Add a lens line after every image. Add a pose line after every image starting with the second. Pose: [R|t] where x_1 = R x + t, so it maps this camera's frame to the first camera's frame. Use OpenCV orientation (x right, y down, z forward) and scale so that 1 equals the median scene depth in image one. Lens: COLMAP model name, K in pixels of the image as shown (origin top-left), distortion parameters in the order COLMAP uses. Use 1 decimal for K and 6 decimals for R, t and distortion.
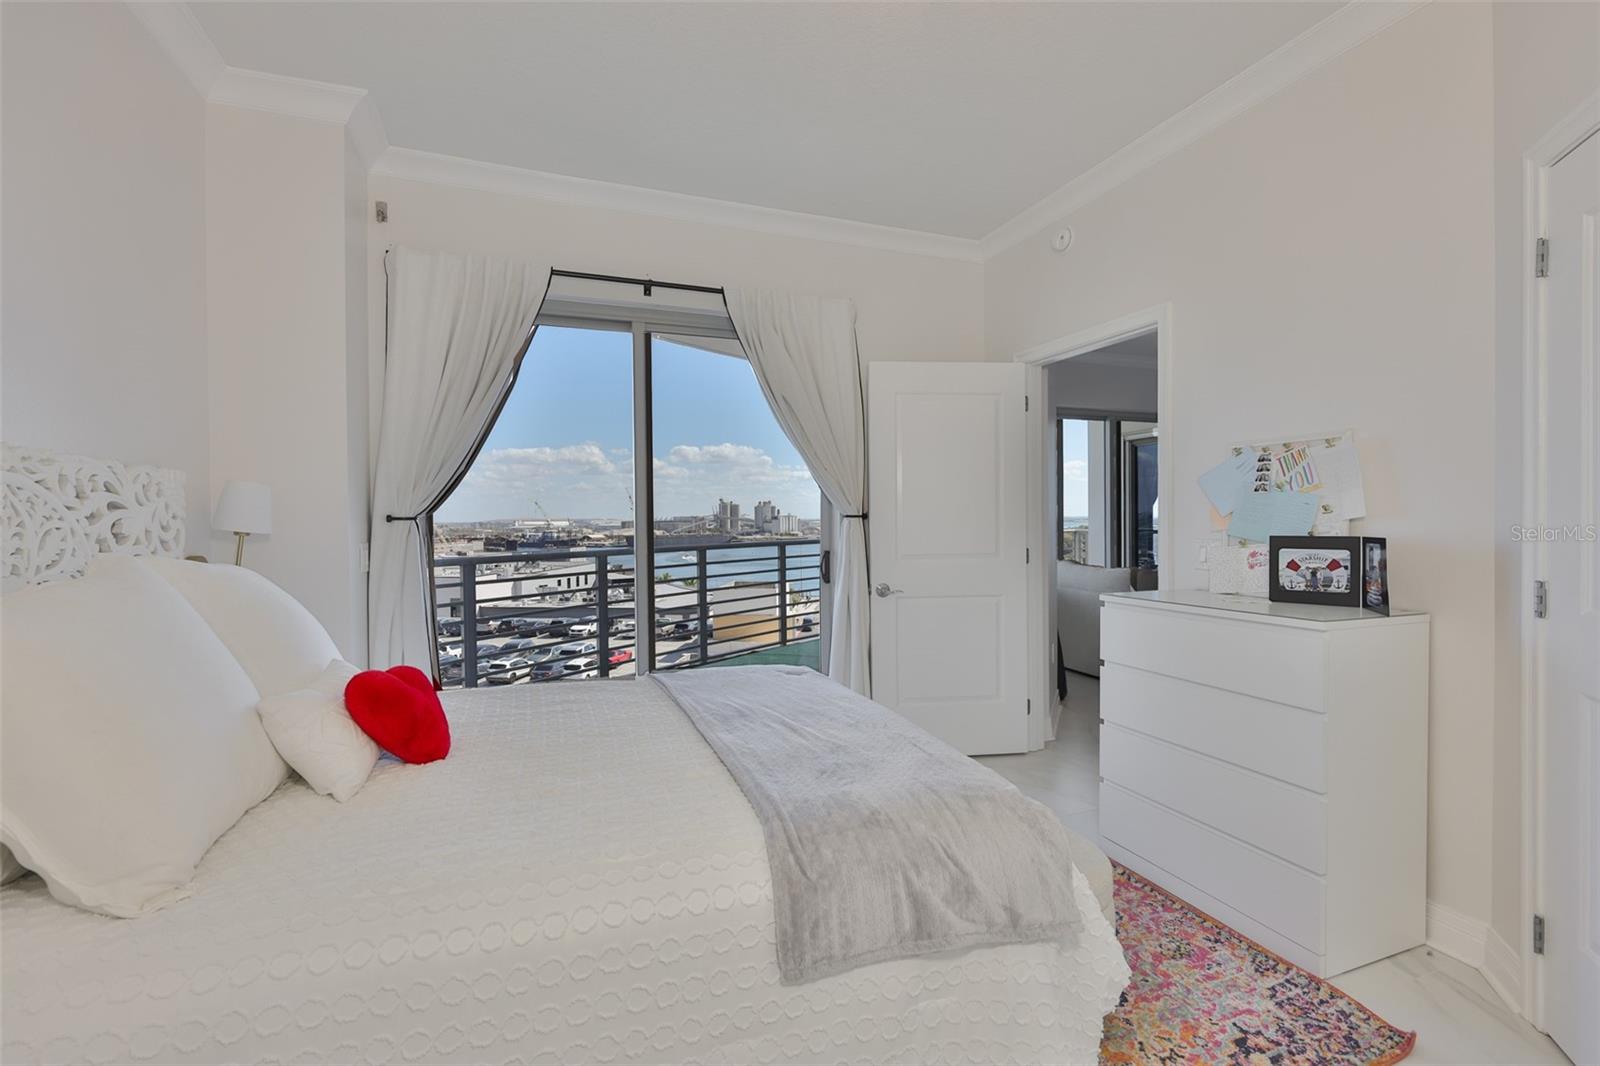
lens RADIAL K [[693.3, 0, 800.0], [0, 693.3, 533.0], [0, 0, 1]] dist [0.000885, 0.000009]
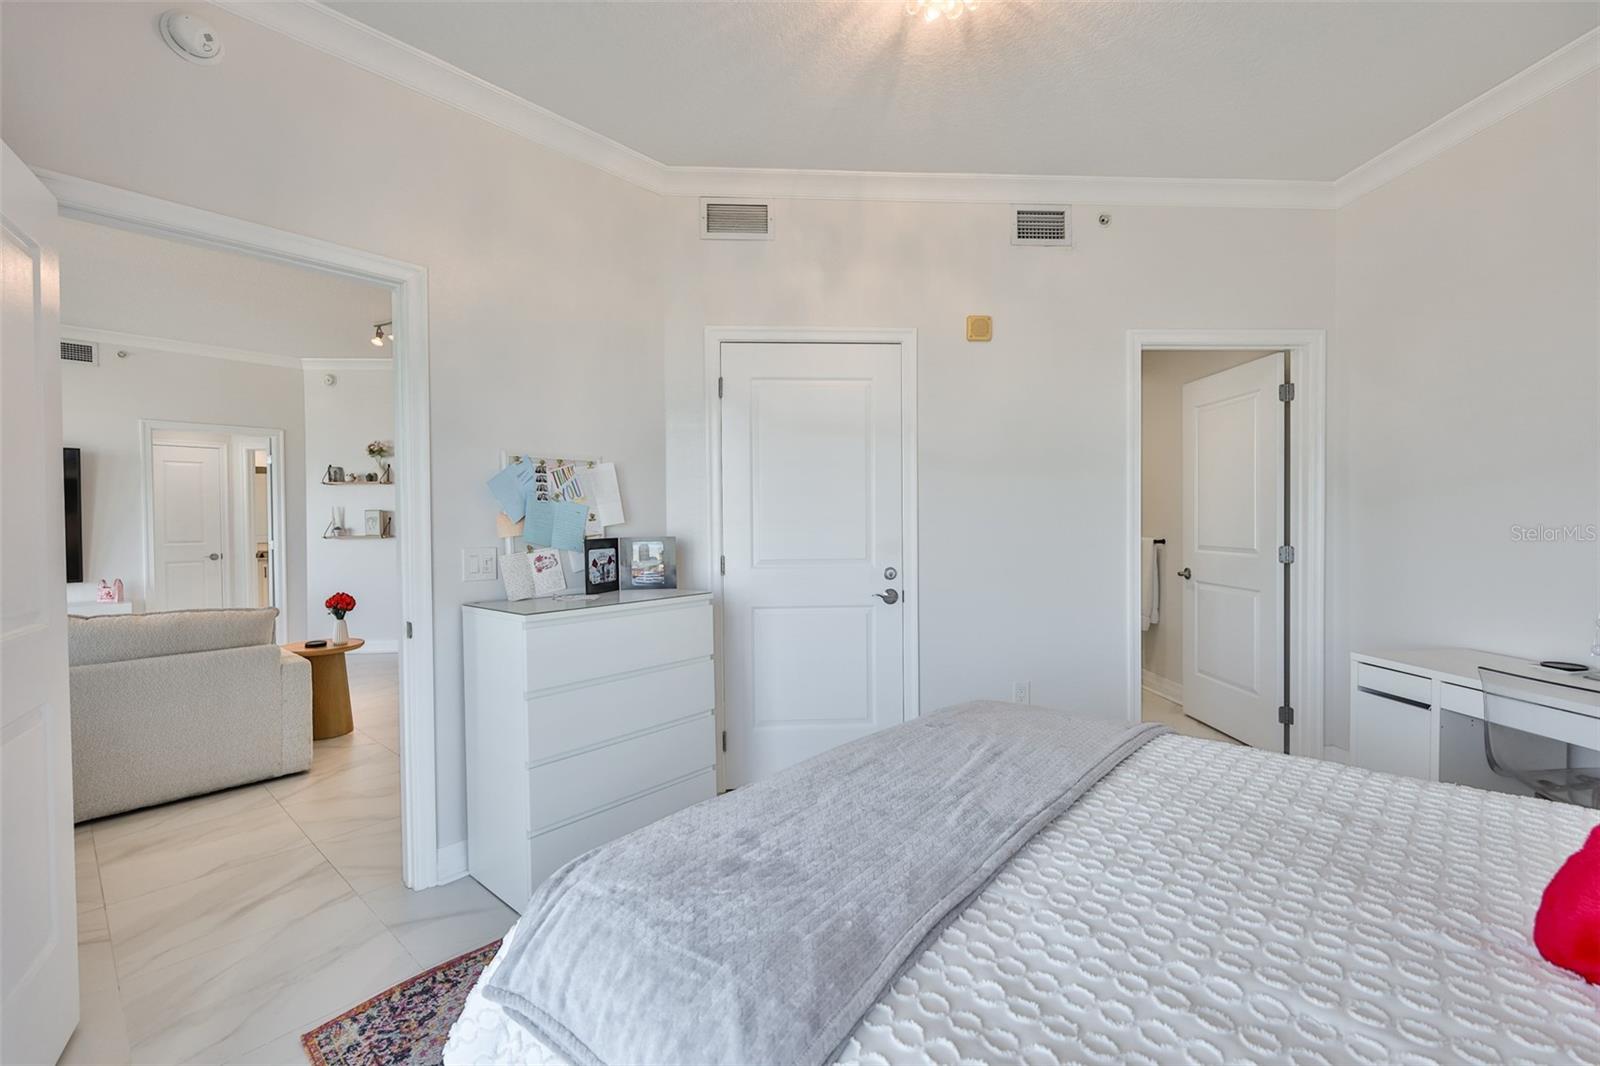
lens RADIAL K [[688.4, 0, 801.7], [0, 688.4, 517.6], [0, 0, 1]] dist [-0.000413, 0.000013]
pose [[-0.460248, 0.011414, 0.887717, -0.508847], [0.030835, 0.999520, 0.003136, -0.024915], [-0.887255, 0.028817, -0.460379, 1.200769]]
